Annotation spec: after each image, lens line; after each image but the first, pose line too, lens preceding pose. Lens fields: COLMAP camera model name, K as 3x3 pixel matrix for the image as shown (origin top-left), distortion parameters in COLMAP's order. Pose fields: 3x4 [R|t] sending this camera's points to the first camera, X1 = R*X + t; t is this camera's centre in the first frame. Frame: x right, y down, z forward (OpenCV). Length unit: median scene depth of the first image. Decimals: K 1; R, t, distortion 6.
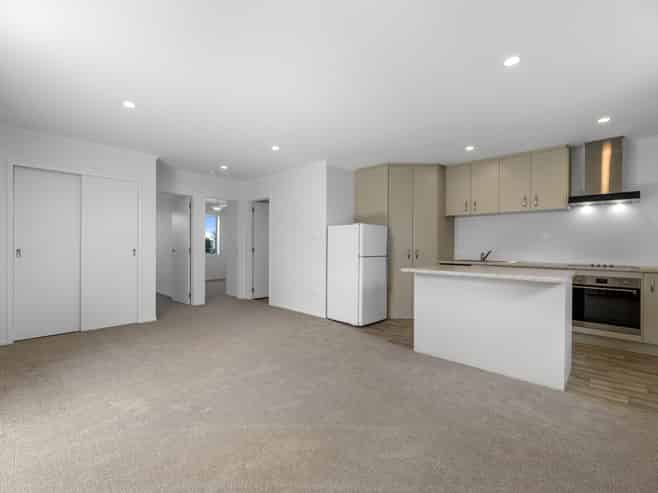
lens RADIAL K [[295.5, 0, 328.9], [0, 295.5, 248.8], [0, 0, 1]] dist [0.000936, 0.000115]
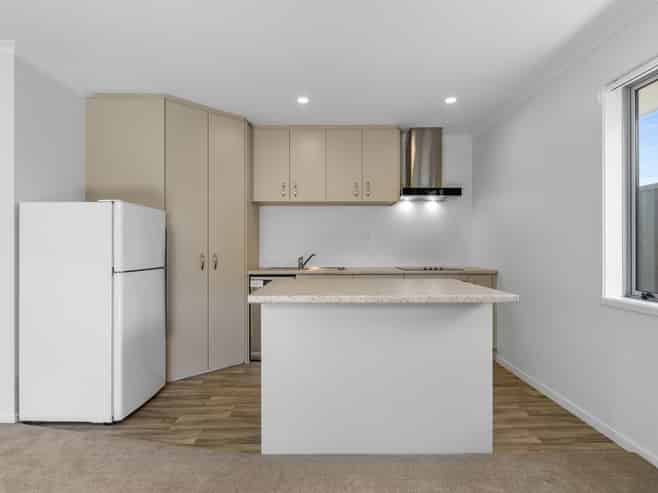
lens RADIAL K [[366.1, 0, 325.0], [0, 366.1, 245.8], [0, 0, 1]] dist [-0.000592, -0.000304]
pose [[0.729875, -0.005604, 0.683557, -0.046452], [0.012676, 0.999905, -0.005337, -0.007683], [-0.683463, 0.012560, 0.729877, 0.339970]]
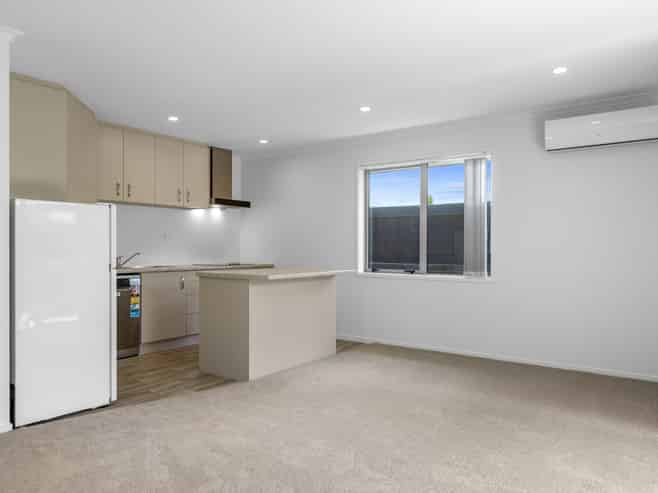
lens RADIAL K [[492.1, 0, 329.0], [0, 492.1, 246.5], [0, 0, 1]] dist [-0.006179, -0.000941]
pose [[-0.129099, -0.005798, 0.991615, -0.776962], [0.006093, 0.999959, 0.006640, -0.015367], [-0.991613, 0.006899, -0.129059, 0.709314]]
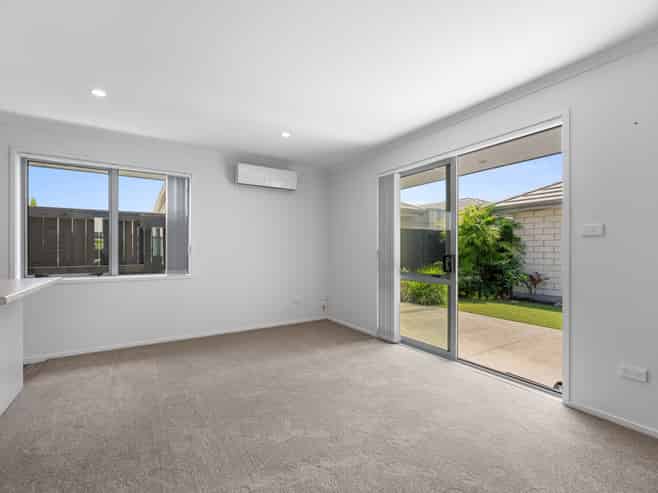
lens RADIAL K [[295.5, 0, 328.9], [0, 295.5, 248.8], [0, 0, 1]] dist [0.000936, 0.000115]
pose [[-0.971771, -0.006619, 0.235832, -0.280835], [-0.005207, 0.999965, 0.006610, -0.014345], [-0.235868, 0.005196, -0.971771, 0.944066]]
